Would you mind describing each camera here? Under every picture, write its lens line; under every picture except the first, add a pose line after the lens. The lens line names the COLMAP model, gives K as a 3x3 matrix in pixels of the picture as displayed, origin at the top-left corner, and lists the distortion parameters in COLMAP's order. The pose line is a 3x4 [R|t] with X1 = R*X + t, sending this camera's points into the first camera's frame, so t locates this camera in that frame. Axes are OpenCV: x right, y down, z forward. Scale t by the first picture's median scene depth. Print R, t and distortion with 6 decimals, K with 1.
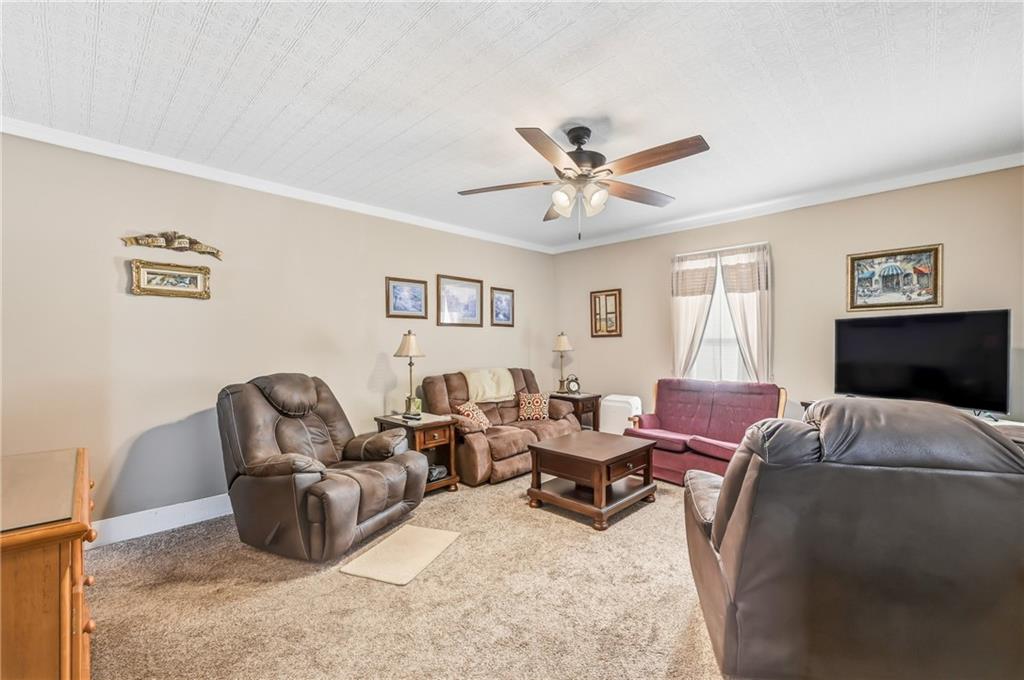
lens RADIAL K [[424.5, 0, 510.5], [0, 424.5, 348.1], [0, 0, 1]] dist [-0.000154, -0.000021]
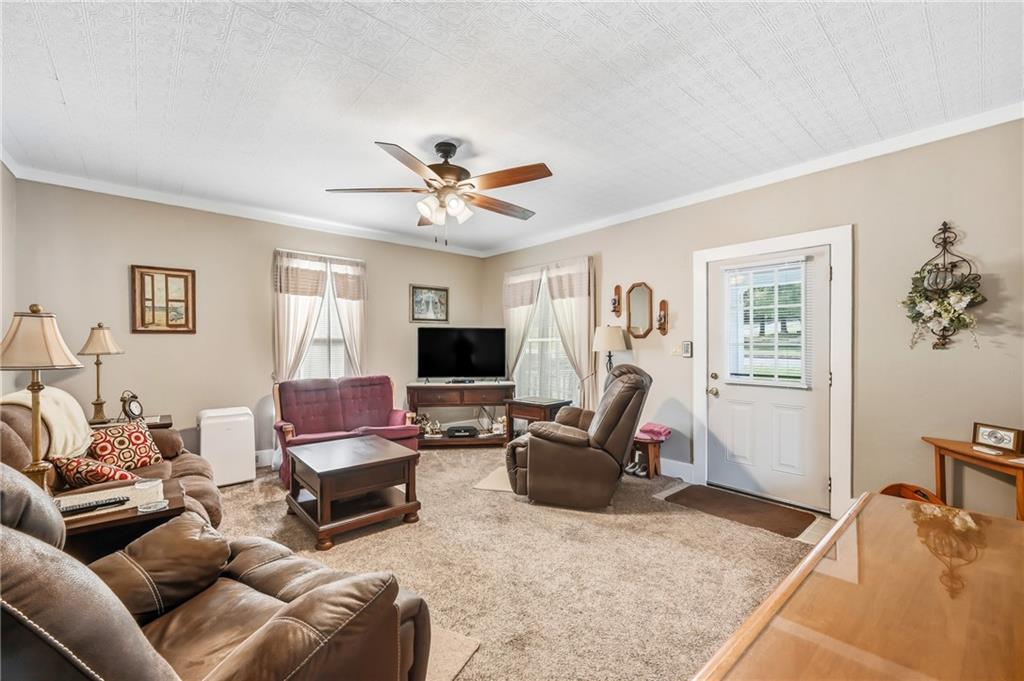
lens RADIAL K [[419.8, 0, 513.3], [0, 419.8, 343.8], [0, 0, 1]] dist [-0.001058, -0.000176]
pose [[0.079389, 0.004210, 0.996835, -0.524318], [0.006906, 0.999965, -0.004773, -0.001382], [-0.996820, 0.007263, 0.079357, 0.439293]]
